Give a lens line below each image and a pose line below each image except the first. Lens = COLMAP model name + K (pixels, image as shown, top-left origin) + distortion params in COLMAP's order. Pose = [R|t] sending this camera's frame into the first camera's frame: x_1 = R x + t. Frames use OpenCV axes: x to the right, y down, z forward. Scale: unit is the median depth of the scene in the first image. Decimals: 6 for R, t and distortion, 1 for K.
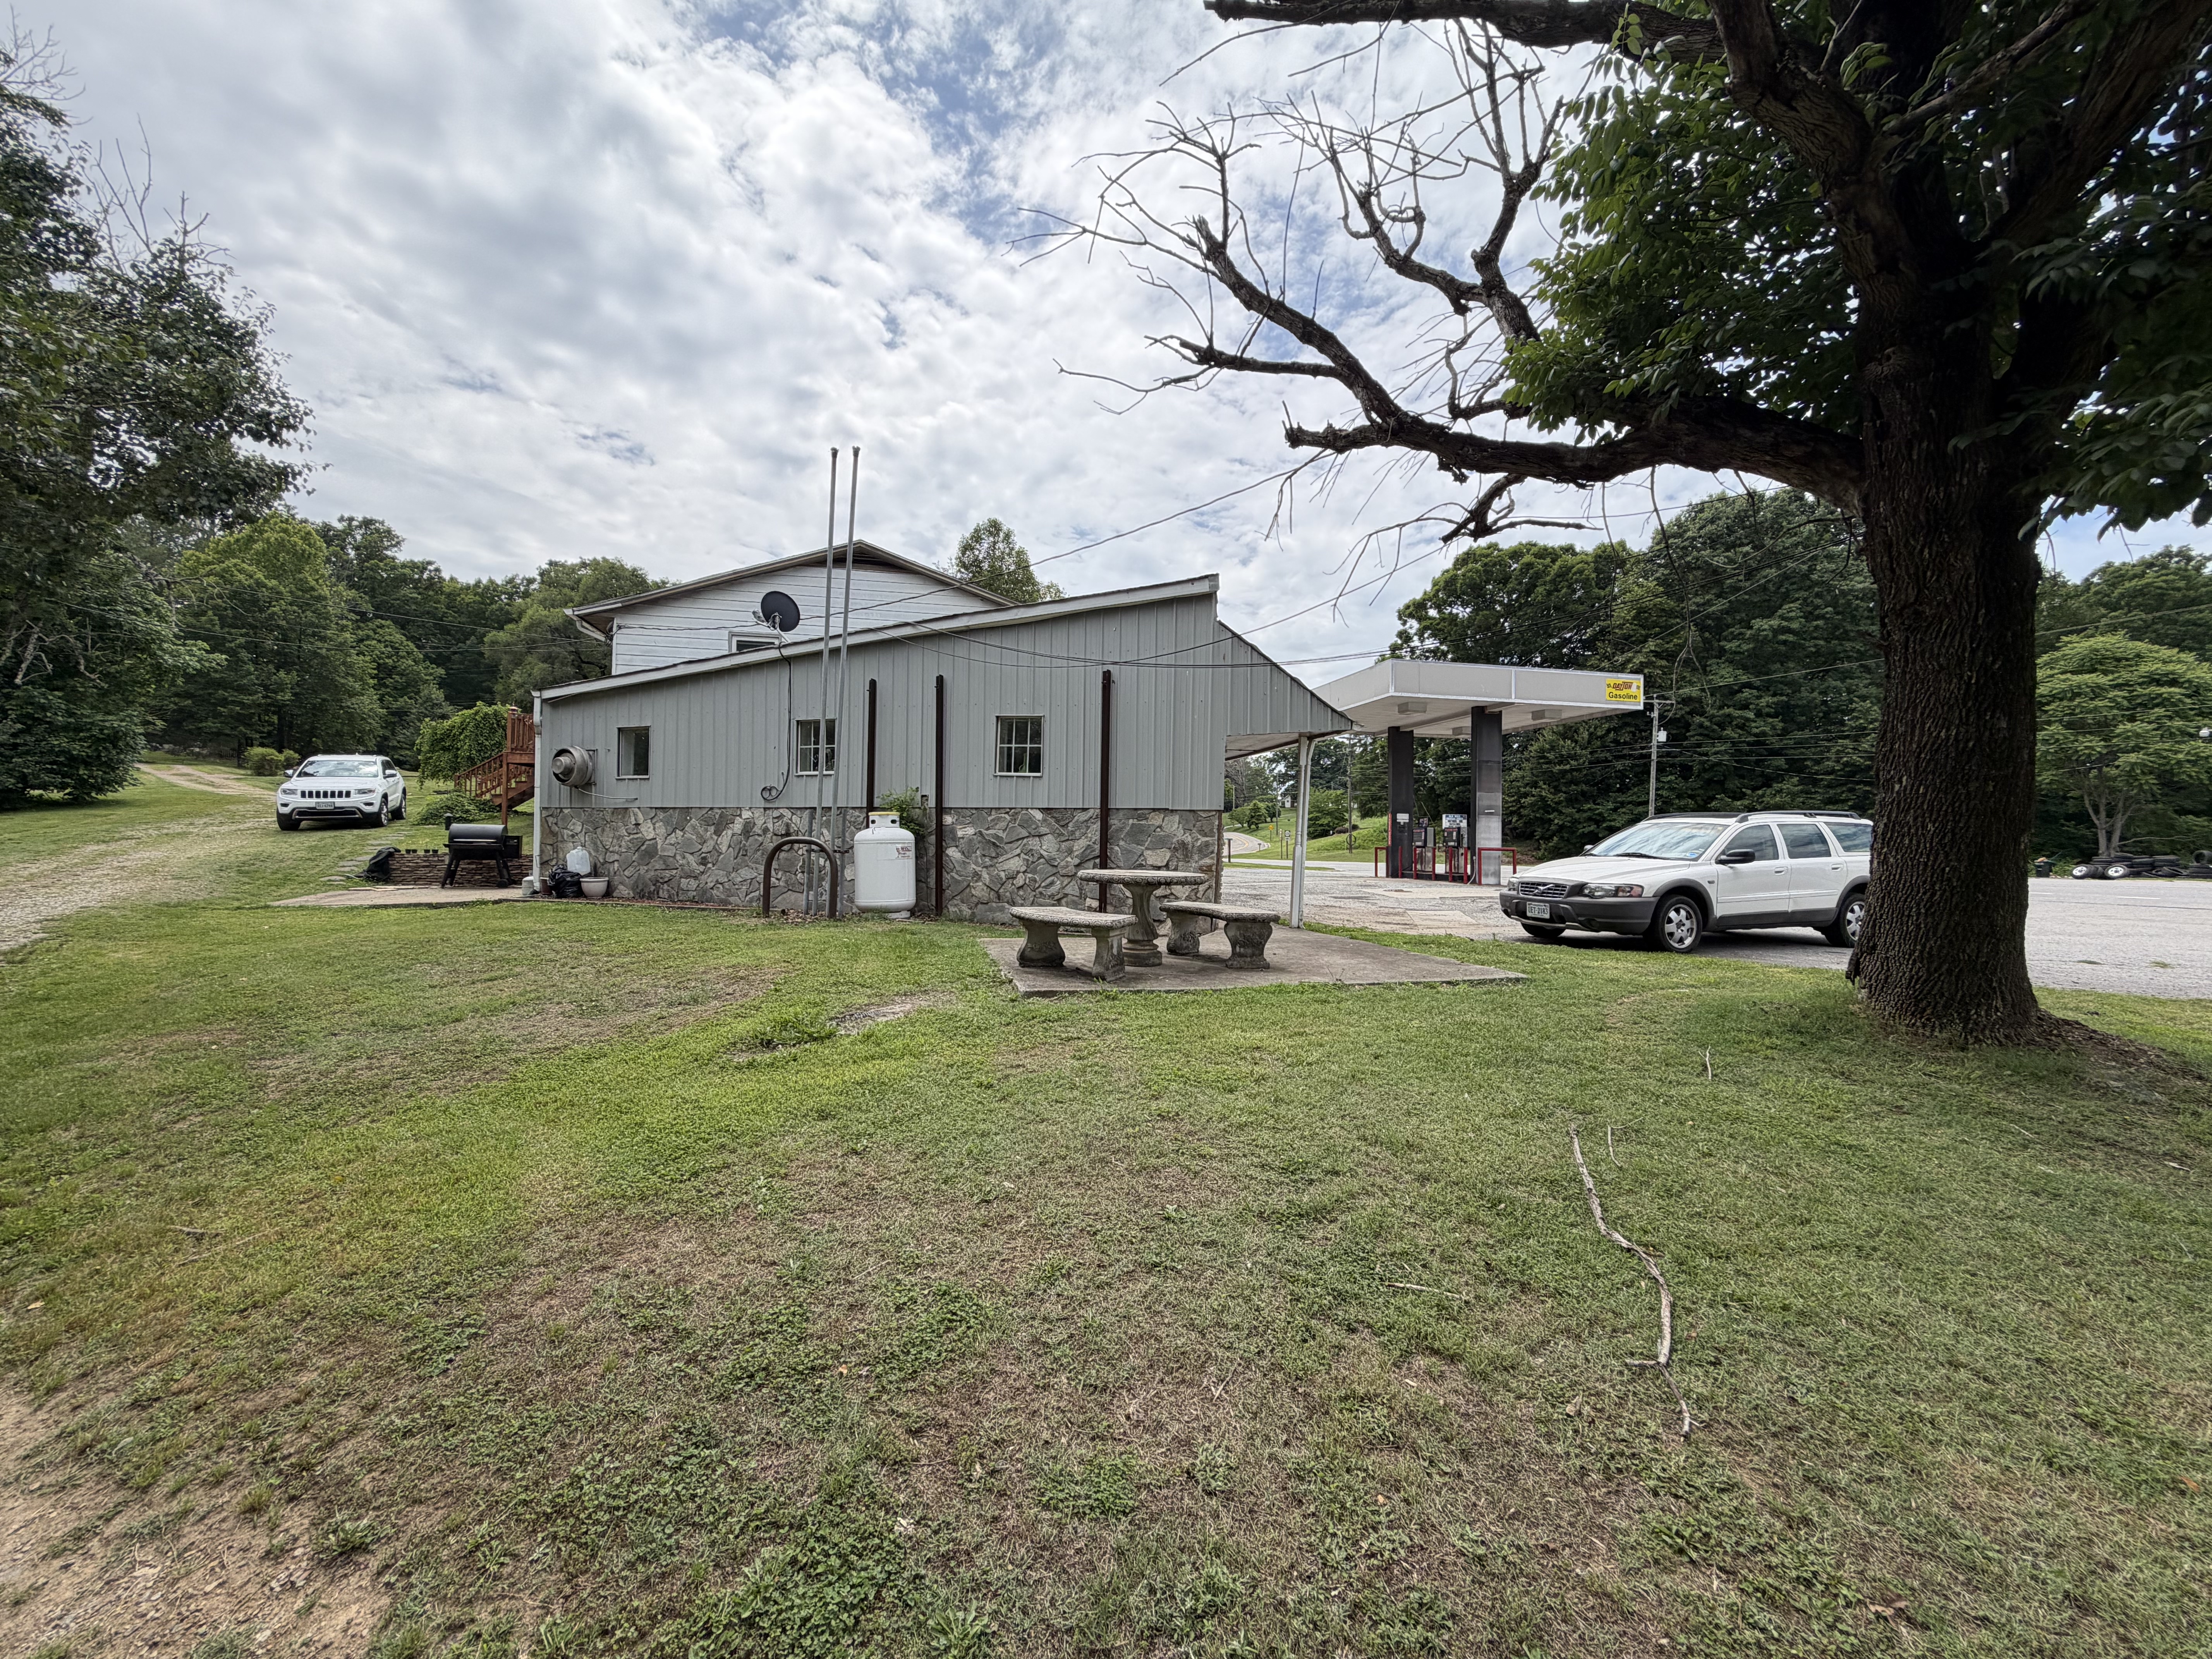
lens RADIAL K [[929.5, 0, 1112.8], [0, 929.5, 842.3], [0, 0, 1]] dist [0.014950, -0.000017]
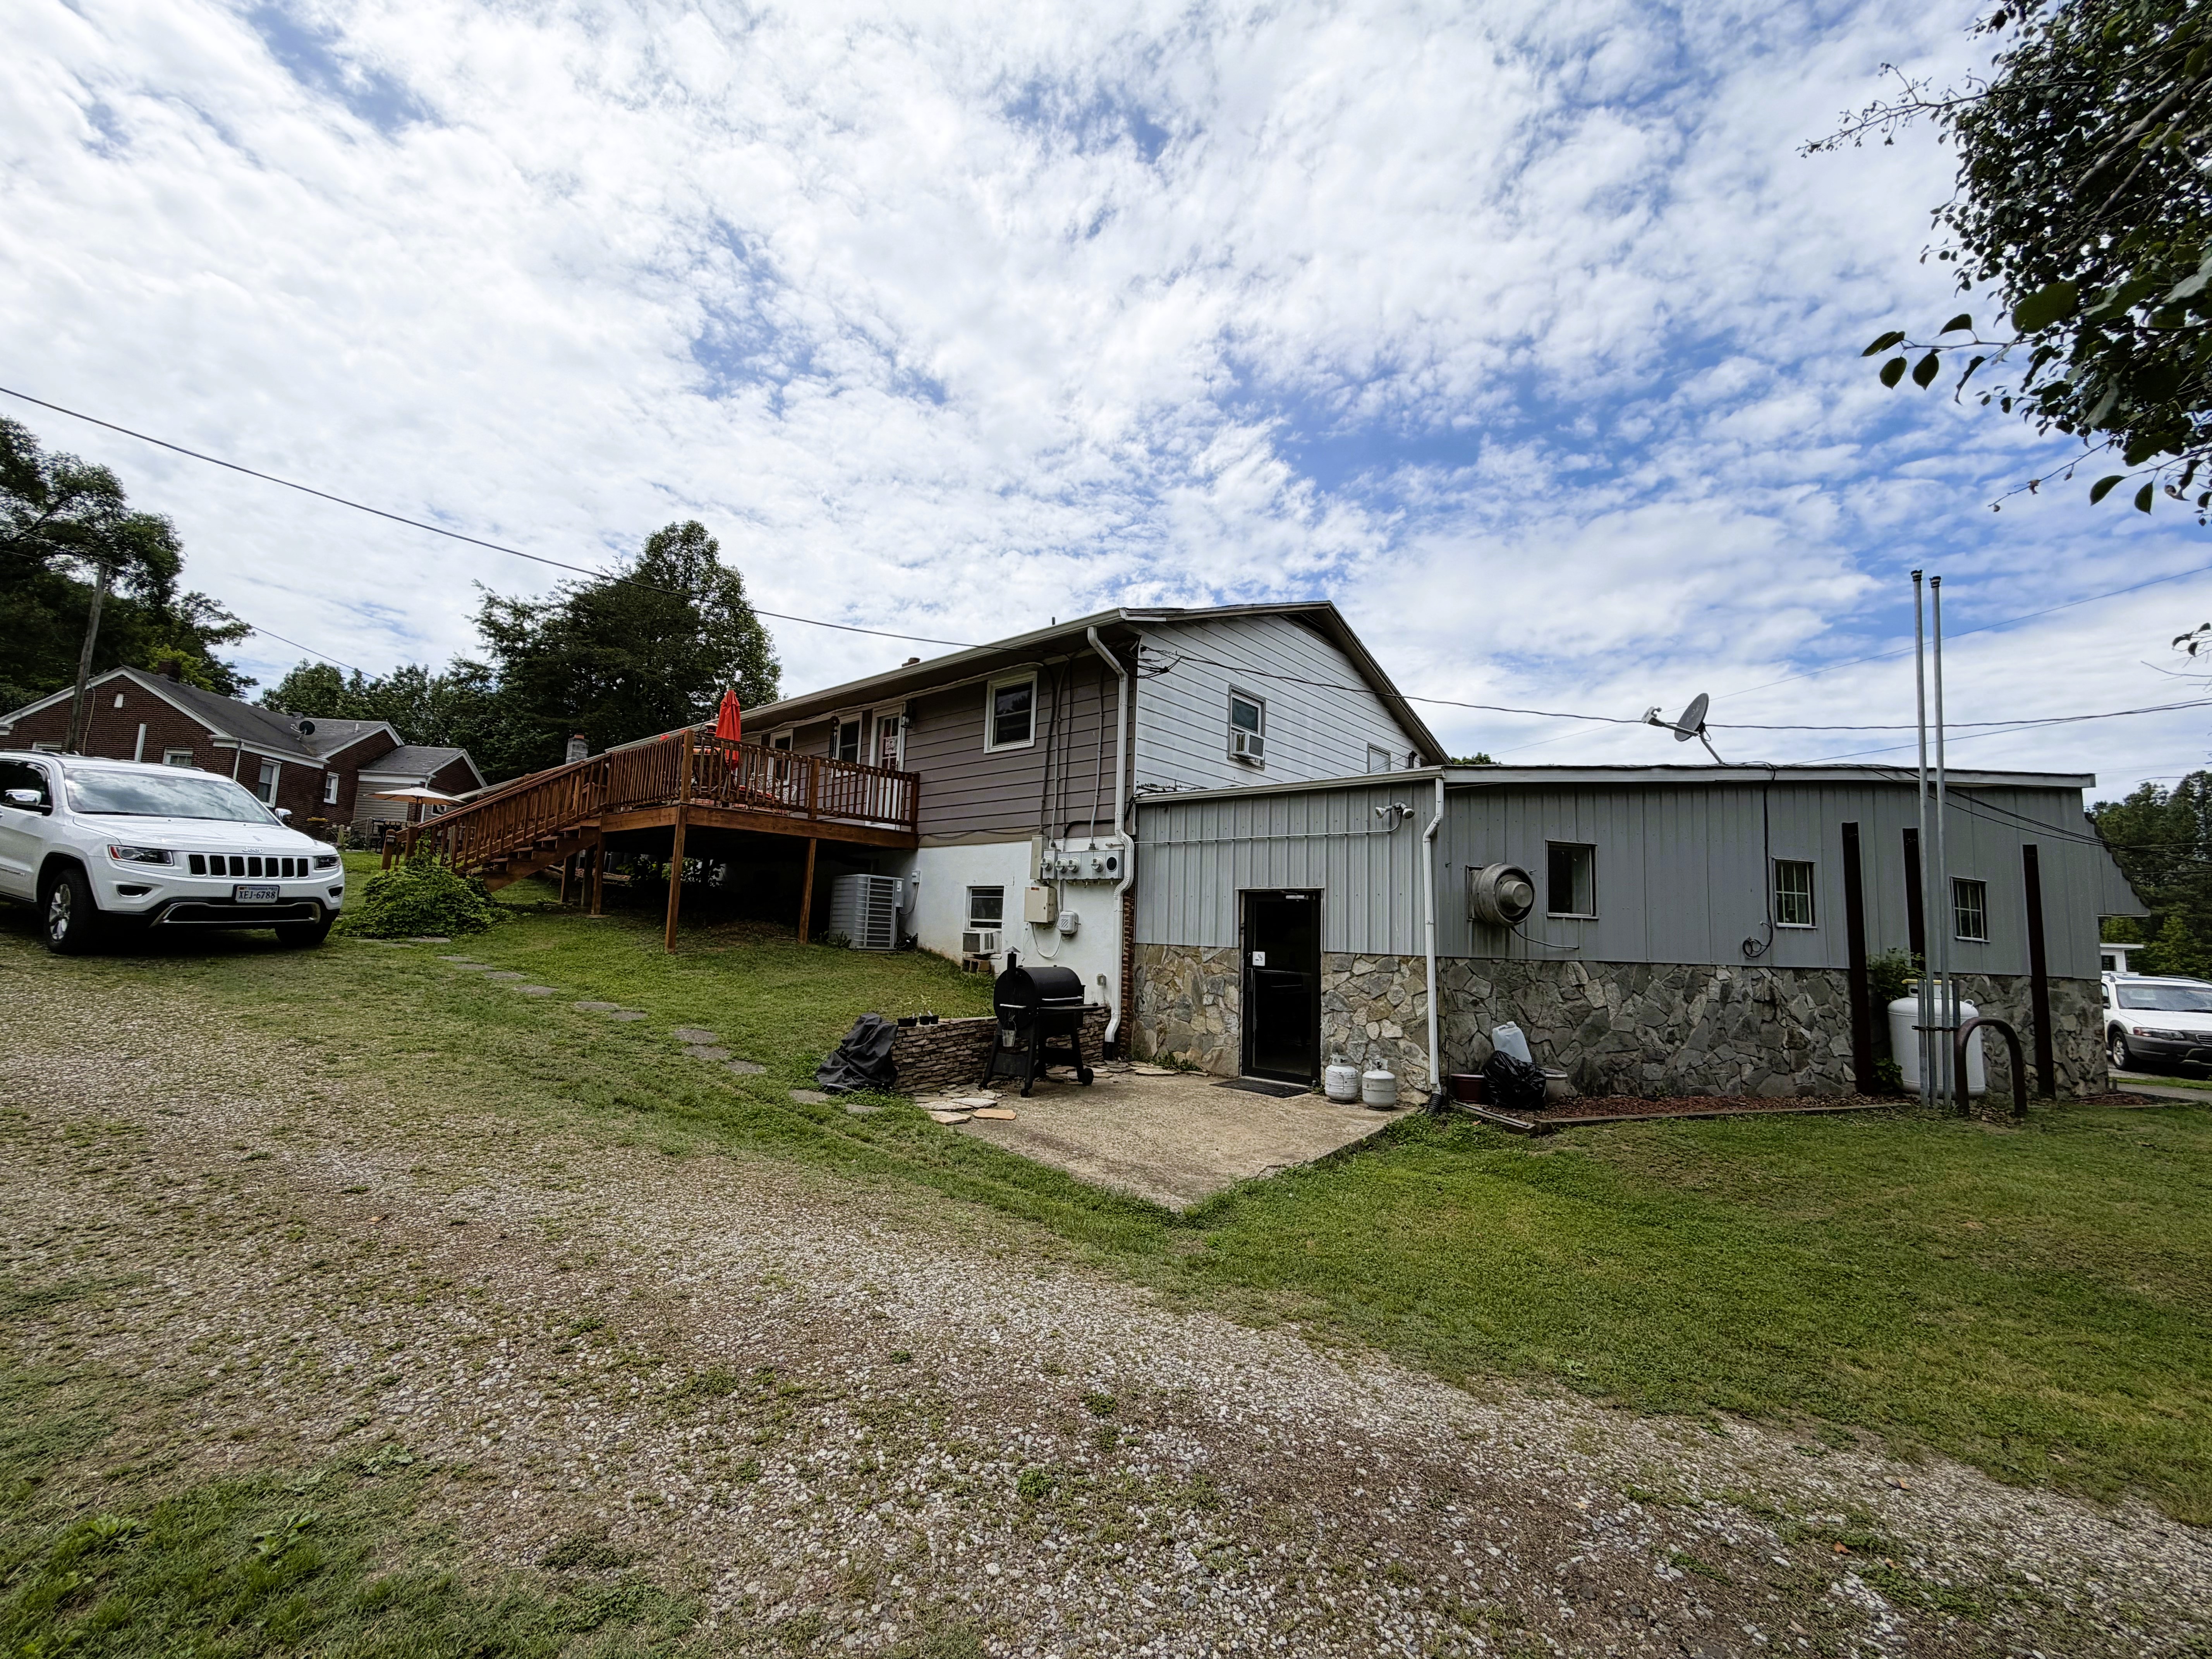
lens RADIAL K [[929.6, 0, 1124.9], [0, 929.6, 825.1], [0, 0, 1]] dist [-0.005462, -0.000136]
pose [[0.781143, 0.087016, 0.618259, -1.255269], [-0.027125, 0.994035, -0.105632, -0.057935], [-0.623763, 0.065743, 0.778844, 0.701002]]
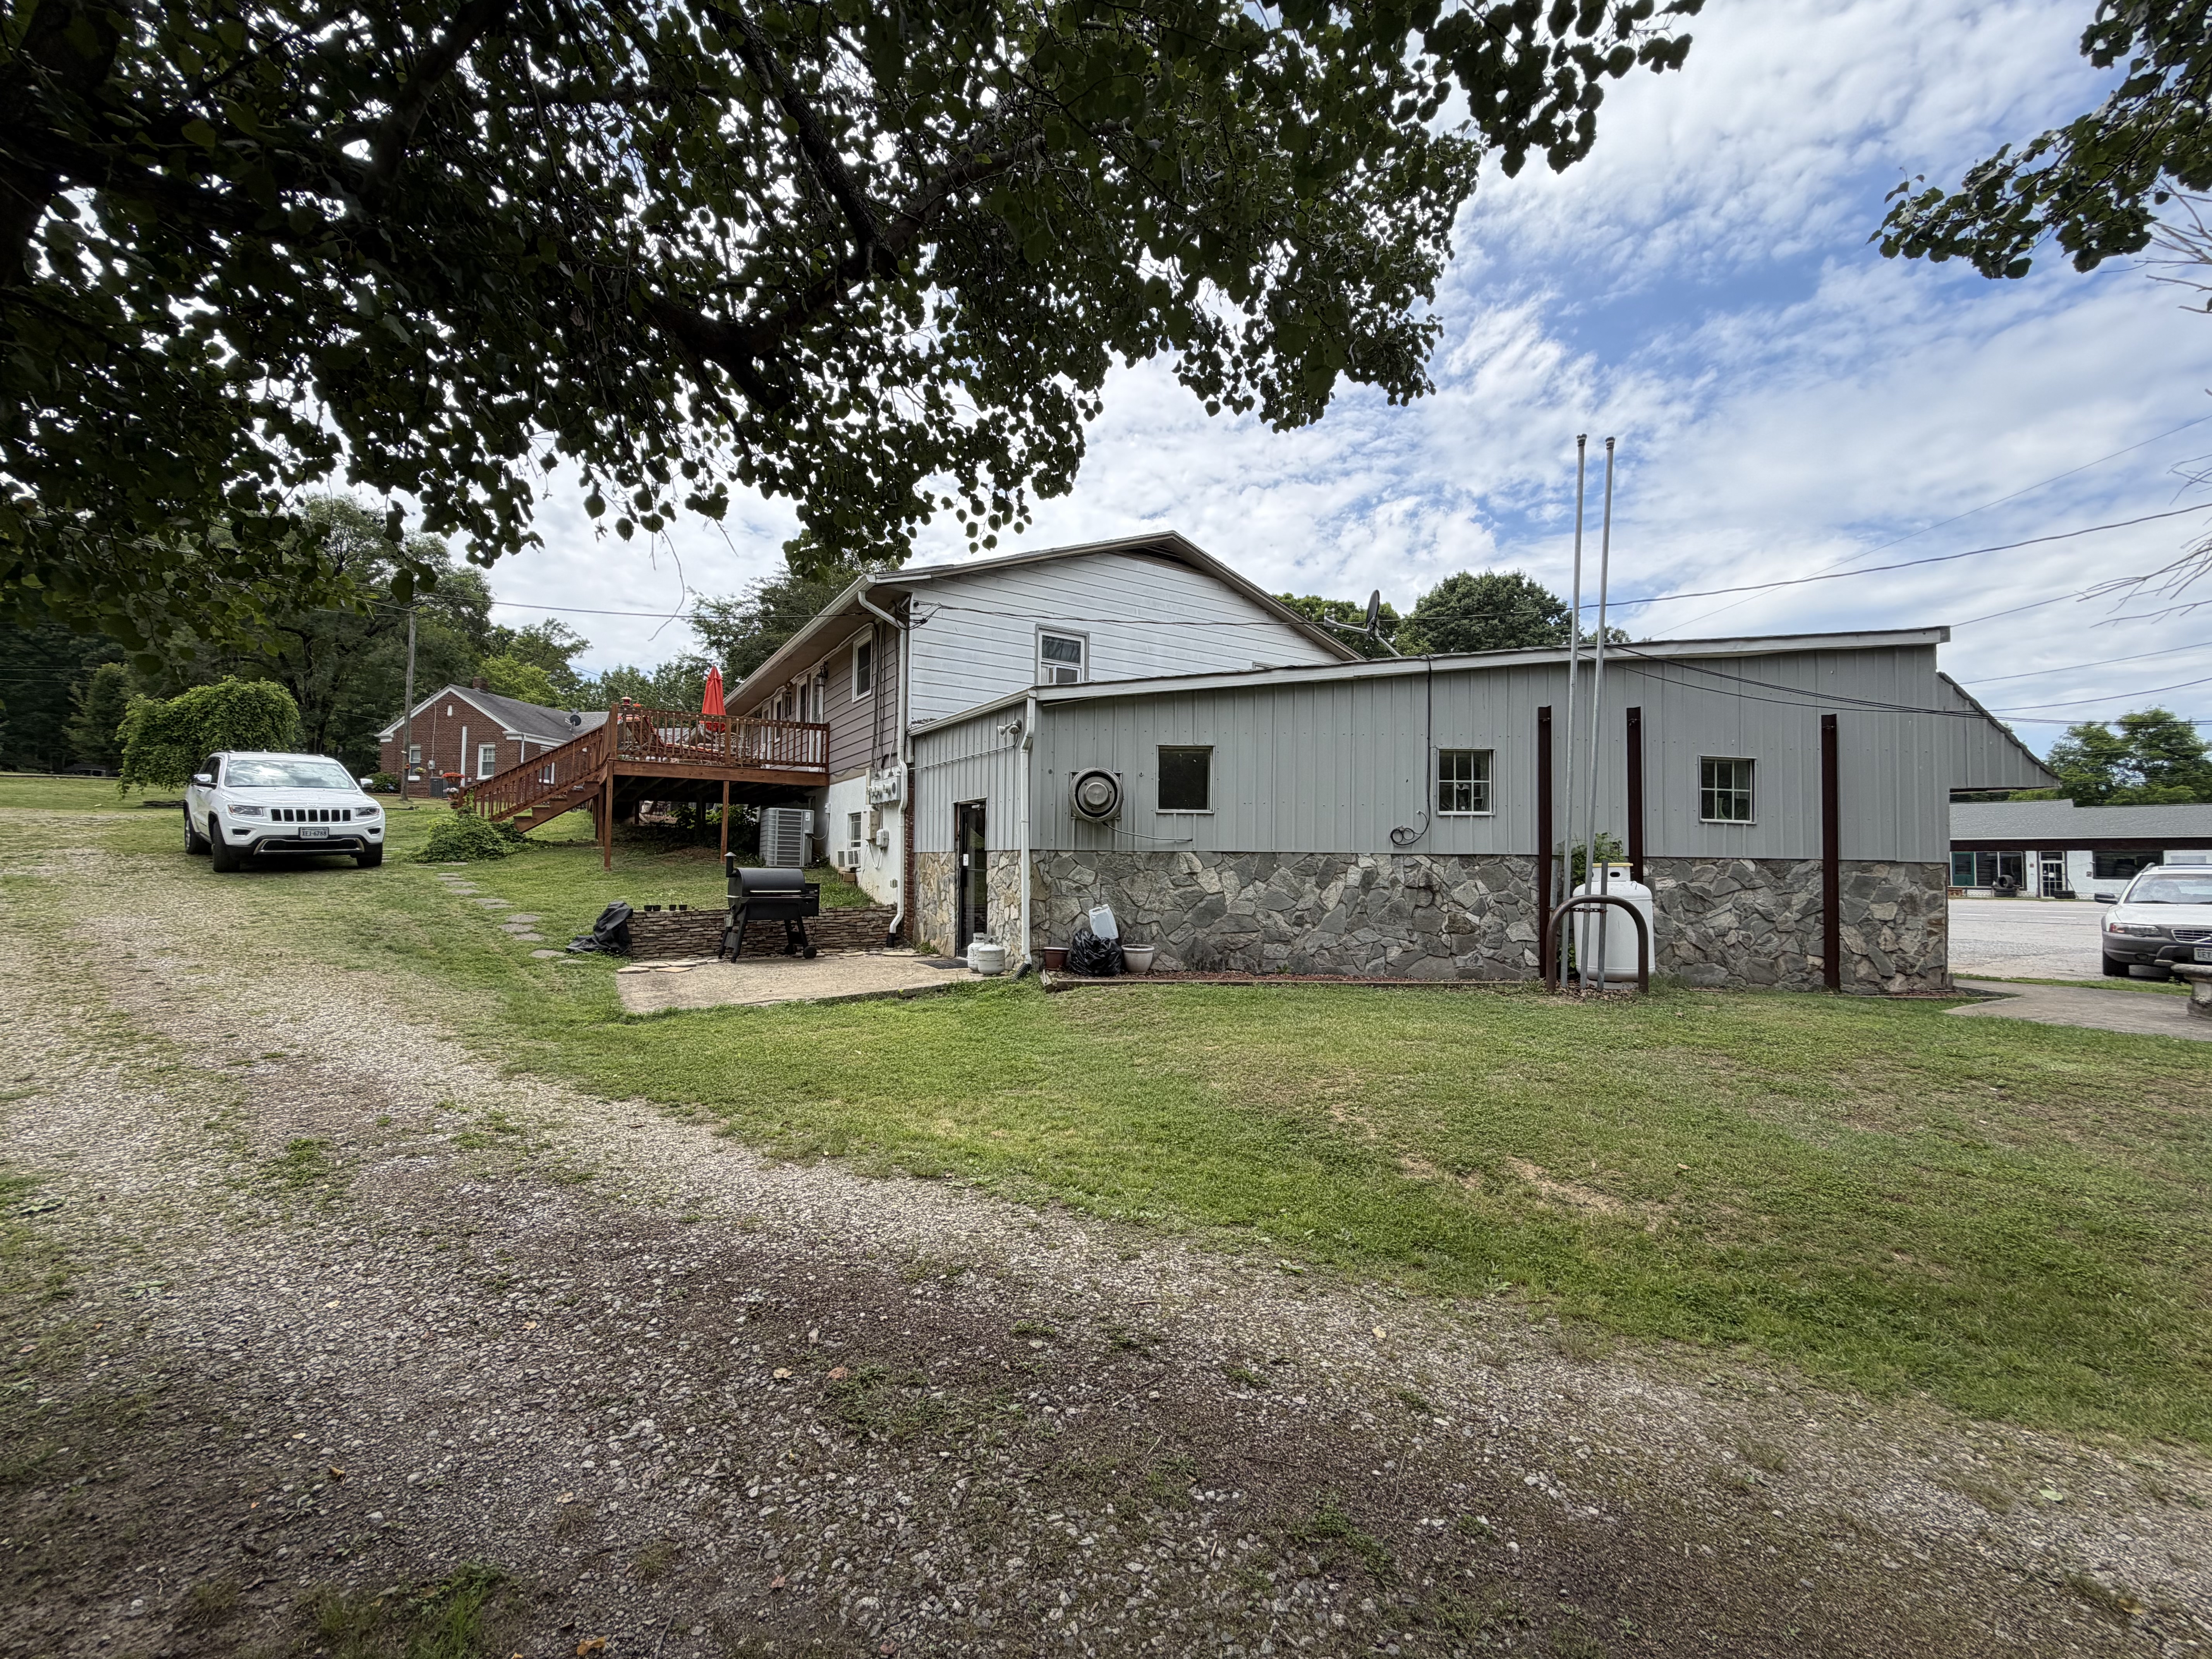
lens RADIAL K [[929.6, 0, 1124.9], [0, 929.6, 825.1], [0, 0, 1]] dist [-0.005462, -0.000136]
pose [[0.930275, 0.013363, 0.366619, -0.876760], [0.000915, 0.999249, -0.038743, -0.030745], [-0.366862, 0.036377, 0.929564, 0.328657]]
